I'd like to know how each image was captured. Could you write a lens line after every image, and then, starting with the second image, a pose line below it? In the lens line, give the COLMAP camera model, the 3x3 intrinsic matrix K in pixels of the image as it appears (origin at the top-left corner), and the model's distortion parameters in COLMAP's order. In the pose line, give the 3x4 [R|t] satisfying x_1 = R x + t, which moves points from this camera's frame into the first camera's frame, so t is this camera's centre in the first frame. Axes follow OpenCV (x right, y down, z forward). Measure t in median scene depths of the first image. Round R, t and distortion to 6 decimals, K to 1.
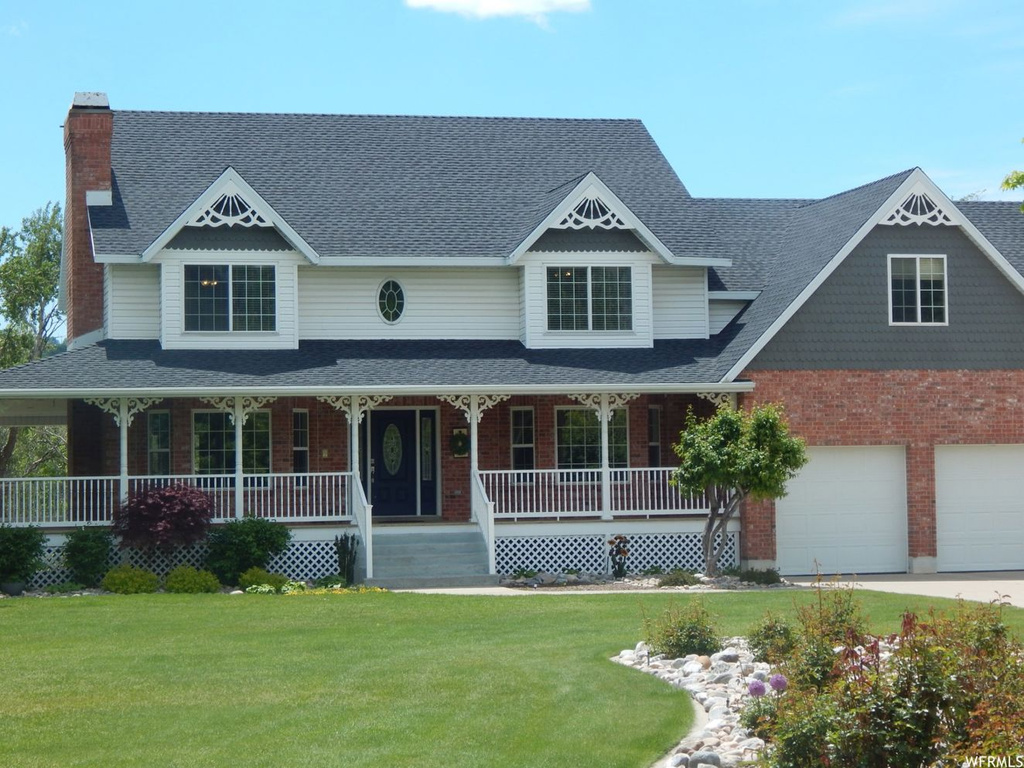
lens RADIAL K [[2554.2, 0, 512.0], [0, 2554.2, 384.0], [0, 0, 1]] dist [0.003454, -0.023072]
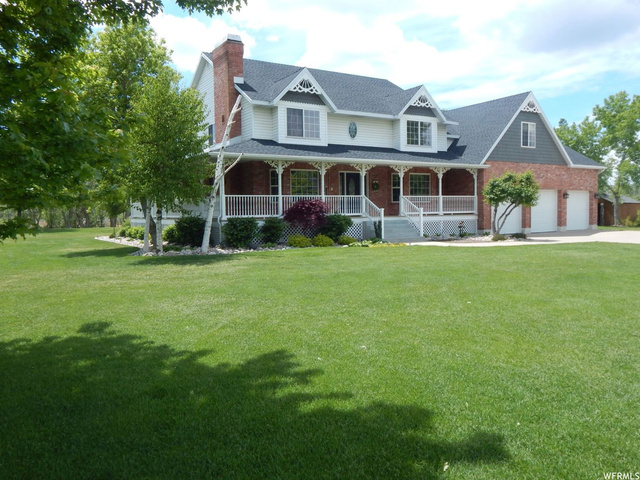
lens RADIAL K [[521.6, 0, 320.0], [0, 521.6, 240.0], [0, 0, 1]] dist [-0.001599, -0.002074]
pose [[0.950419, -0.013650, 0.310672, -0.251721], [-0.015270, 0.995782, 0.090466, 0.031653], [-0.310597, -0.090725, 0.946202, 0.520084]]
